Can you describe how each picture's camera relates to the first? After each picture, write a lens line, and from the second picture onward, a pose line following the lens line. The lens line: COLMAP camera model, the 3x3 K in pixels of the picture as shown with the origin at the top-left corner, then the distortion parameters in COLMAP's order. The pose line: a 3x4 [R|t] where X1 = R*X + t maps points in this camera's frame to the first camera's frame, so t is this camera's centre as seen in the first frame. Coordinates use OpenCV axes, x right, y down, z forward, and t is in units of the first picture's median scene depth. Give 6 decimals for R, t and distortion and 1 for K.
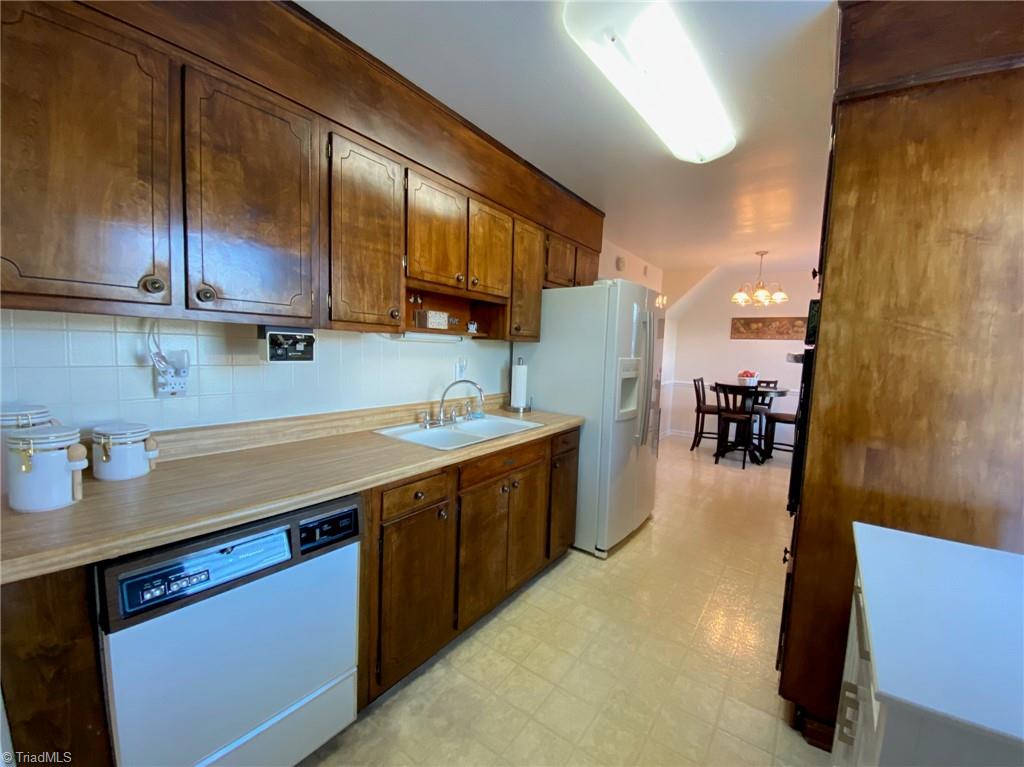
lens RADIAL K [[410.1, 0, 519.2], [0, 410.1, 383.0], [0, 0, 1]] dist [0.037038, -0.034546]
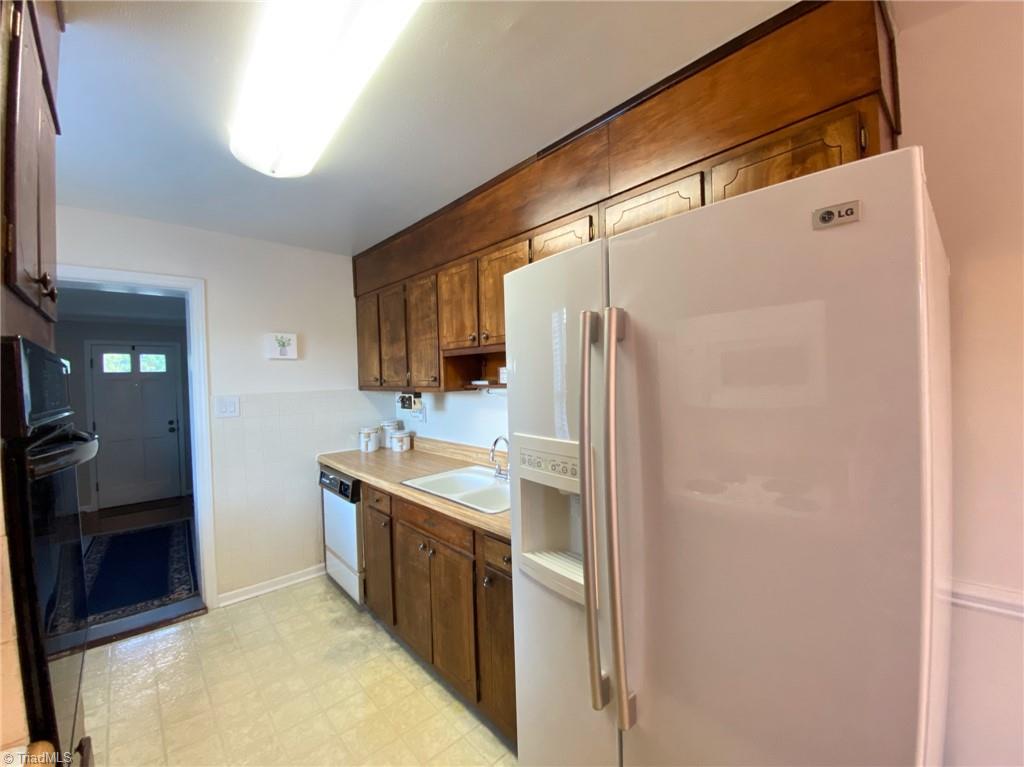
lens RADIAL K [[410.1, 0, 519.2], [0, 410.1, 383.0], [0, 0, 1]] dist [0.037038, -0.034546]
pose [[-0.192148, -0.017034, -0.981218, 0.867812], [-0.064109, 0.997931, -0.004770, -0.141454], [0.979270, 0.061989, -0.192842, 1.329446]]
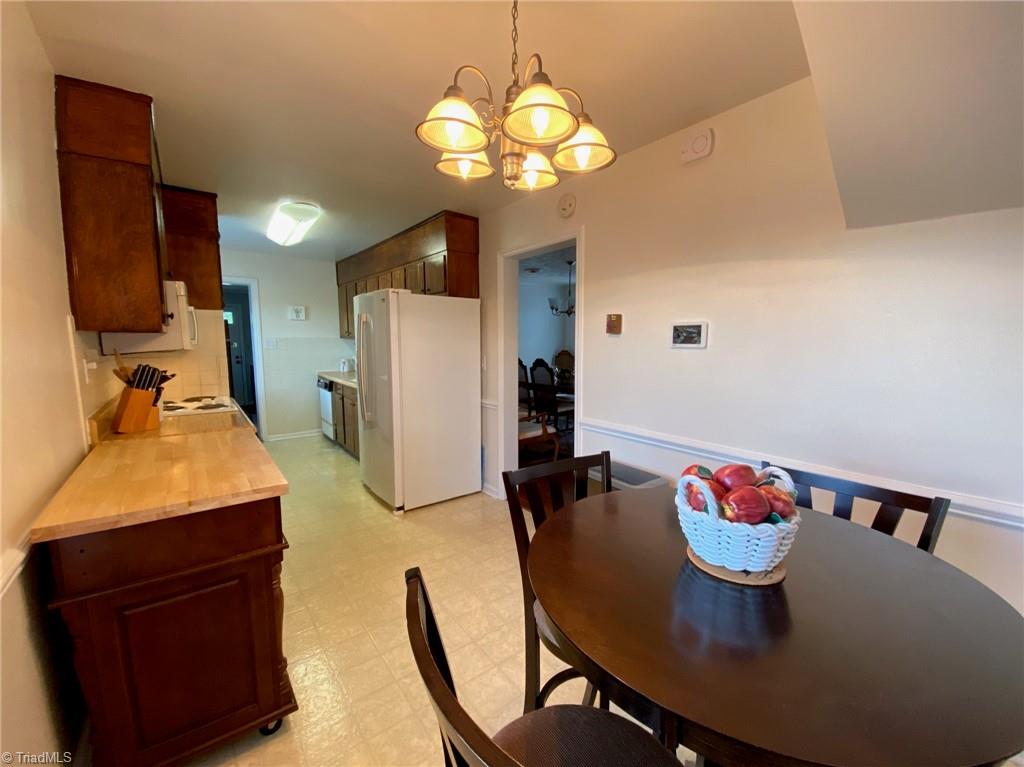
lens RADIAL K [[410.1, 0, 519.2], [0, 410.1, 383.0], [0, 0, 1]] dist [0.037038, -0.034546]
pose [[-0.273080, 0.070108, -0.959433, 1.854982], [-0.096551, 0.990307, 0.099846, -0.178633], [0.957134, 0.119900, -0.263664, 2.400828]]
